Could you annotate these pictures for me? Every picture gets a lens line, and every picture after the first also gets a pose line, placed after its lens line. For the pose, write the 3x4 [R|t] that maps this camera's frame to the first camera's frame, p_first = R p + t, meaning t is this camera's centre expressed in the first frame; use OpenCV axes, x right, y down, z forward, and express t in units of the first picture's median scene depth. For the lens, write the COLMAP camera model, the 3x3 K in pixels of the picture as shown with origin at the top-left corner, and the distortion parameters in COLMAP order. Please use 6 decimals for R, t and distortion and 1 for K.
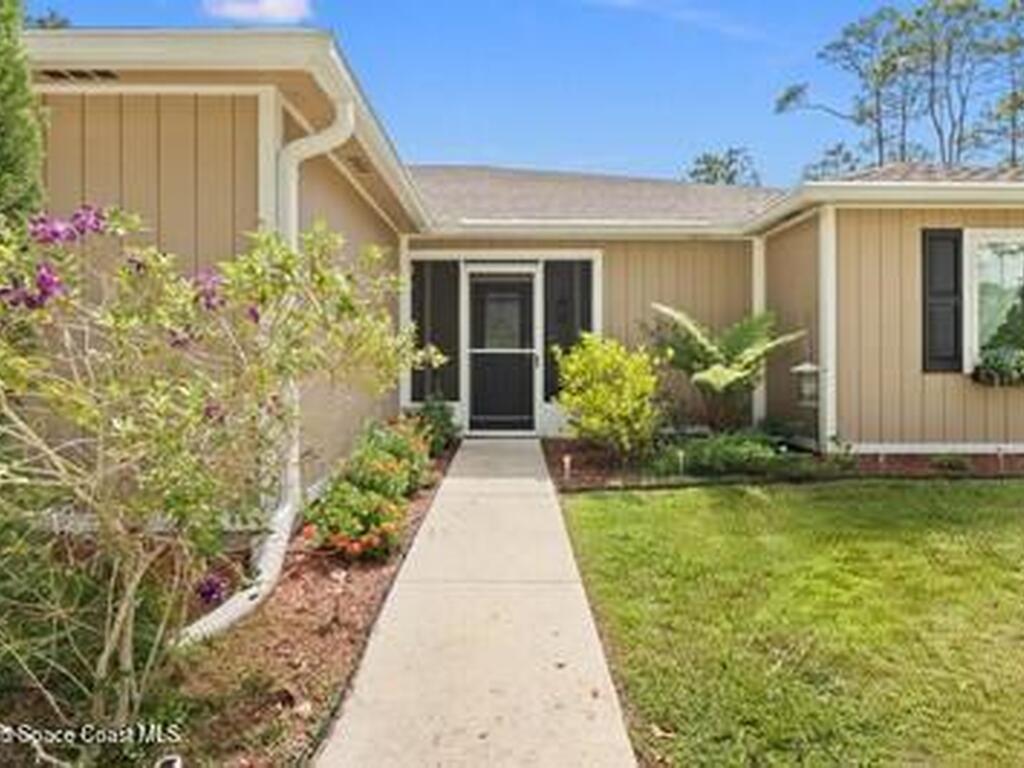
lens RADIAL K [[536.9, 0, 512.7], [0, 536.9, 374.3], [0, 0, 1]] dist [0.001115, -0.002424]
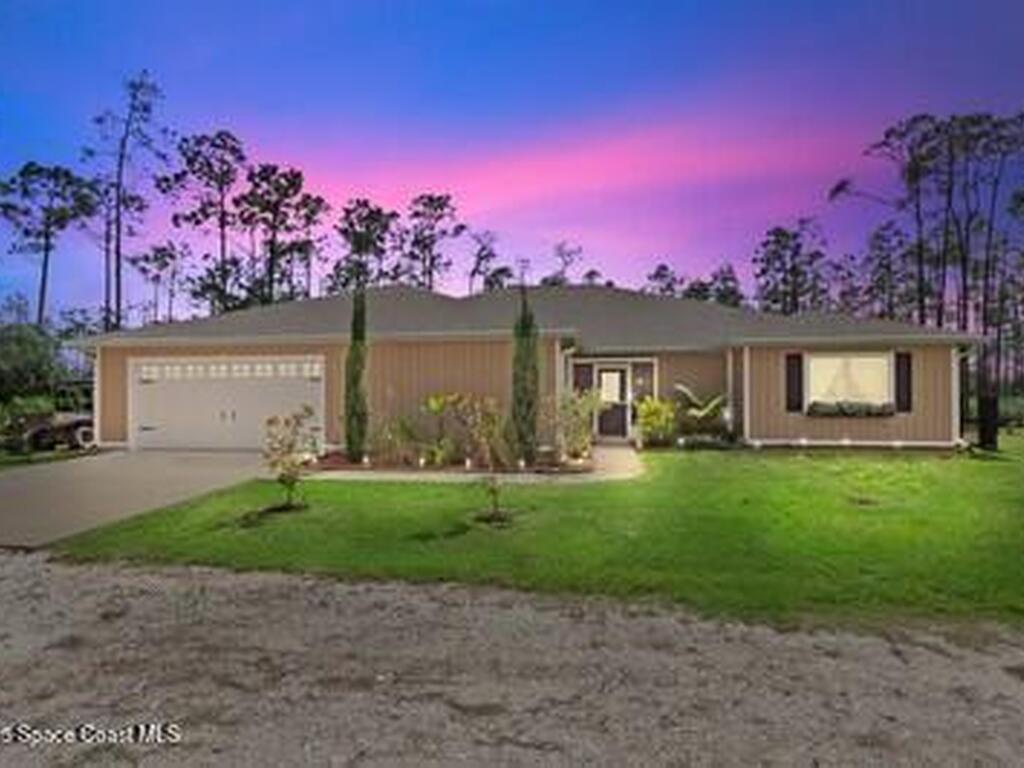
lens RADIAL K [[536.9, 0, 516.7], [0, 536.9, 394.6], [0, 0, 1]] dist [0.001115, -0.002424]
pose [[0.987877, -0.002549, -0.155218, -0.068590], [-0.004752, 0.998900, -0.046649, 0.030525], [0.155166, 0.046821, 0.986778, -1.301219]]
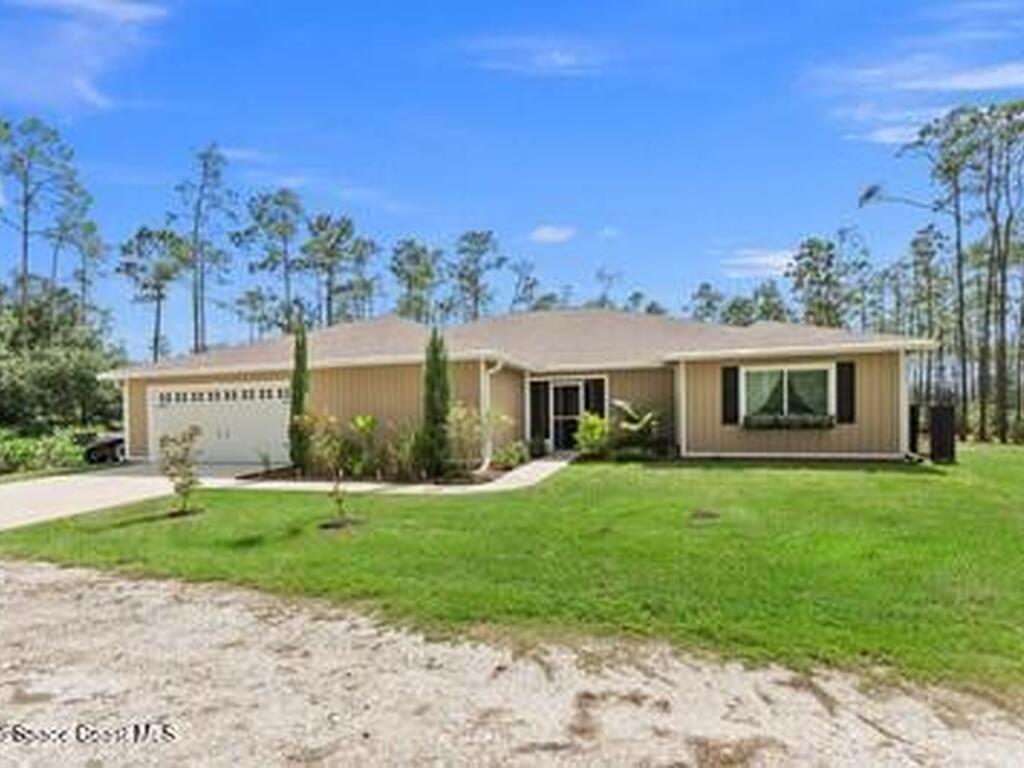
lens RADIAL K [[484.4, 0, 515.6], [0, 484.4, 427.0], [0, 0, 1]] dist [0.003715, 0.000929]
pose [[0.953850, -0.009118, -0.300144, 0.416635], [0.005212, 0.999891, -0.013813, 0.027323], [0.300237, 0.011612, 0.953794, -1.148812]]
